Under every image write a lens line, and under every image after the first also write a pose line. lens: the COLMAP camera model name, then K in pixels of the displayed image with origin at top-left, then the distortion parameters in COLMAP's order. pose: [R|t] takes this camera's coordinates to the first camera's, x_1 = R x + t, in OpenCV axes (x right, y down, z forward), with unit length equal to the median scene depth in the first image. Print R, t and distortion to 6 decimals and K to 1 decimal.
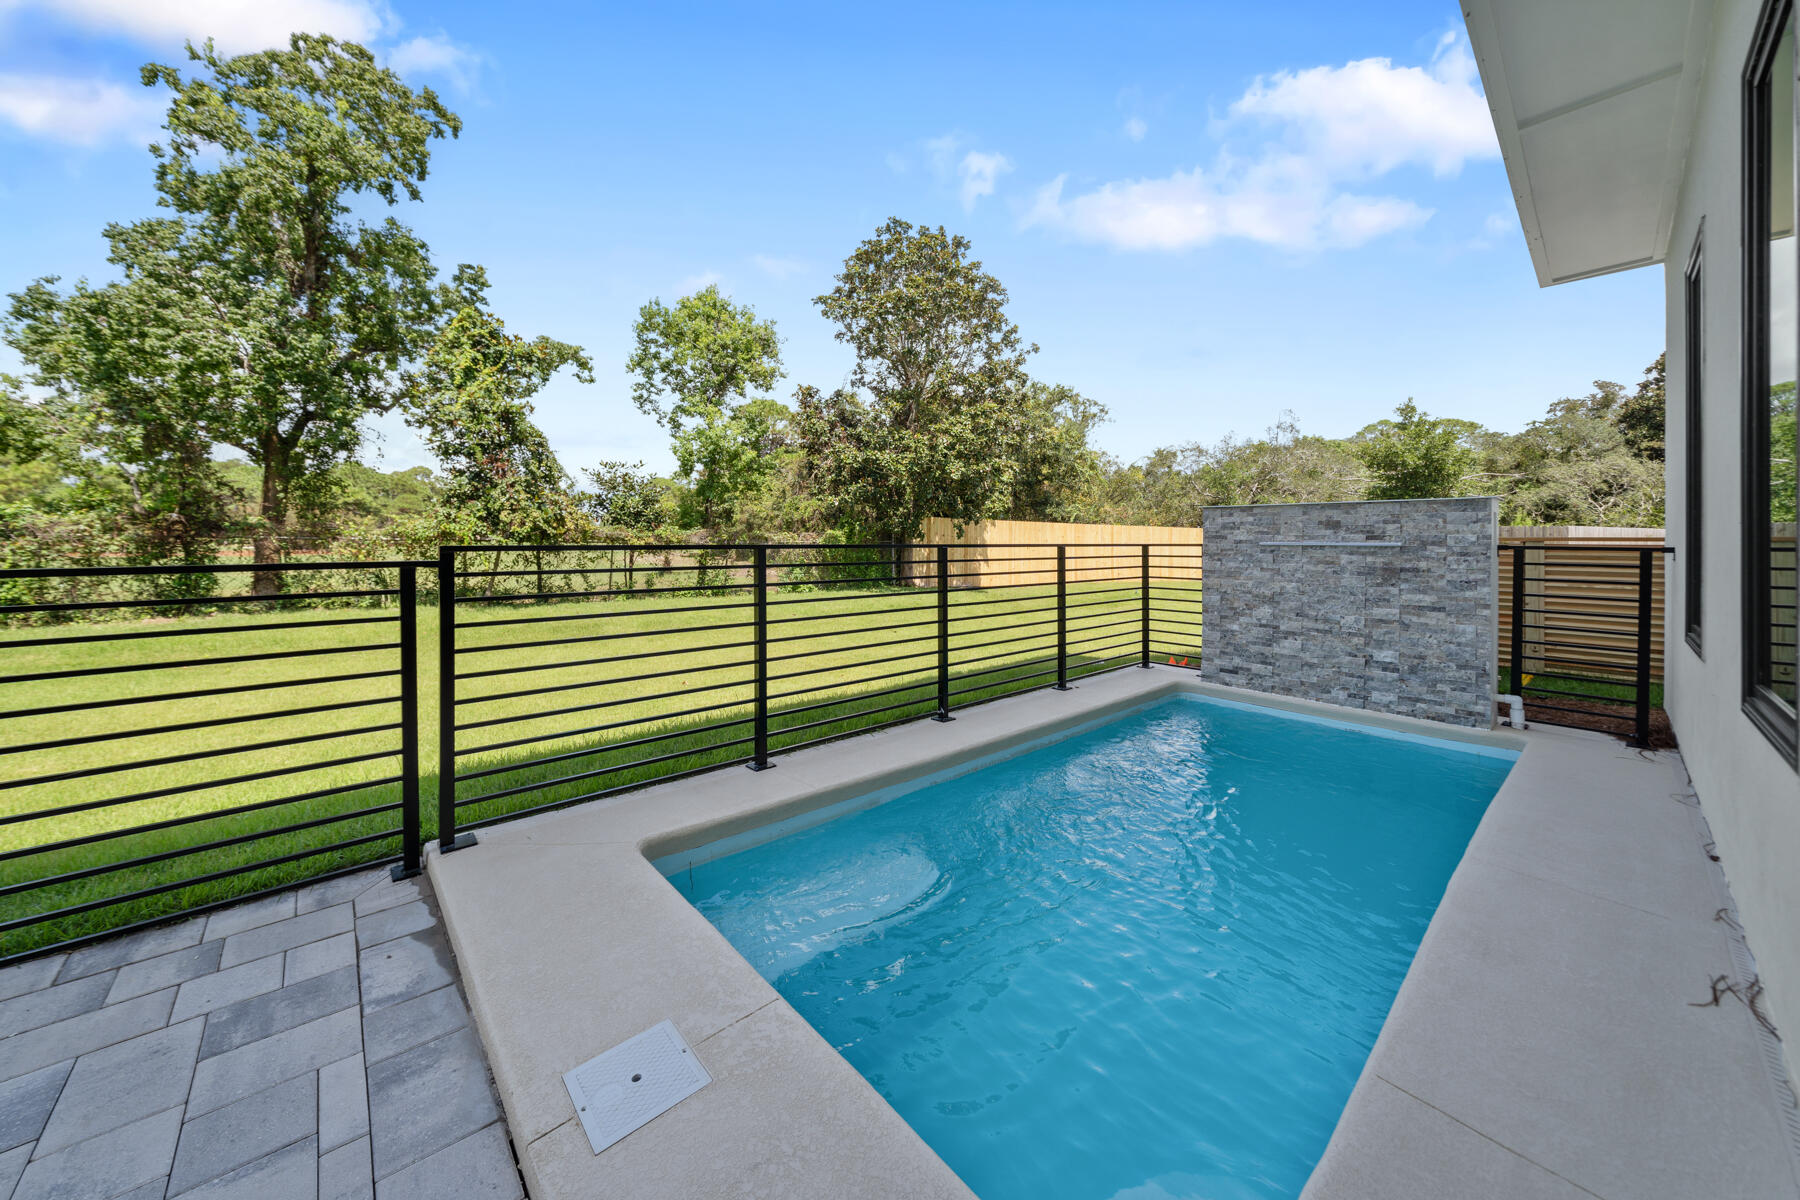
lens RADIAL K [[631.8, 0, 886.3], [0, 631.8, 541.2], [0, 0, 1]] dist [-0.009849, 0.000274]
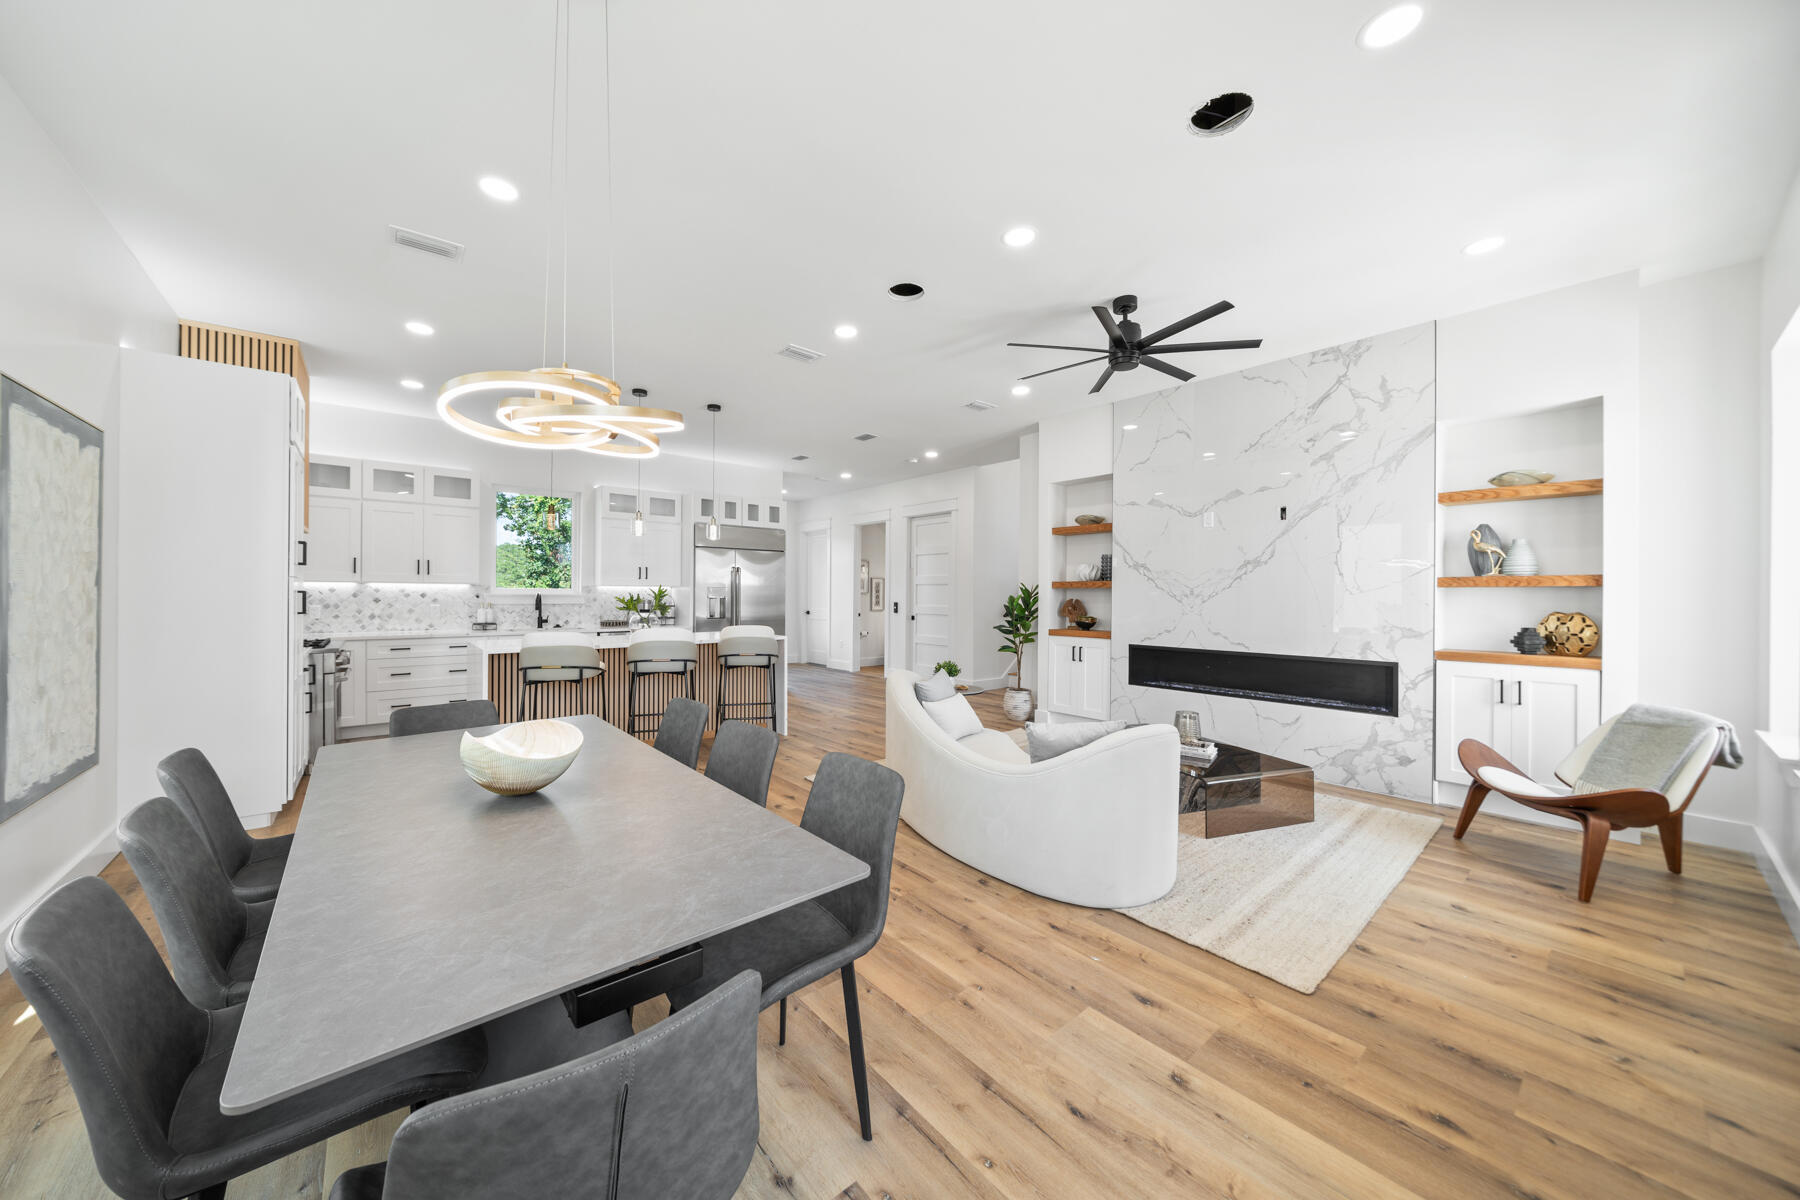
lens RADIAL K [[631.8, 0, 899.1], [0, 631.8, 595.8], [0, 0, 1]] dist [-0.009849, 0.000274]
pose [[0.999733, 0.004310, -0.022708, 0.388219], [-0.004296, 0.999991, 0.000686, -0.011343], [0.022711, -0.000588, 0.999742, -0.757333]]
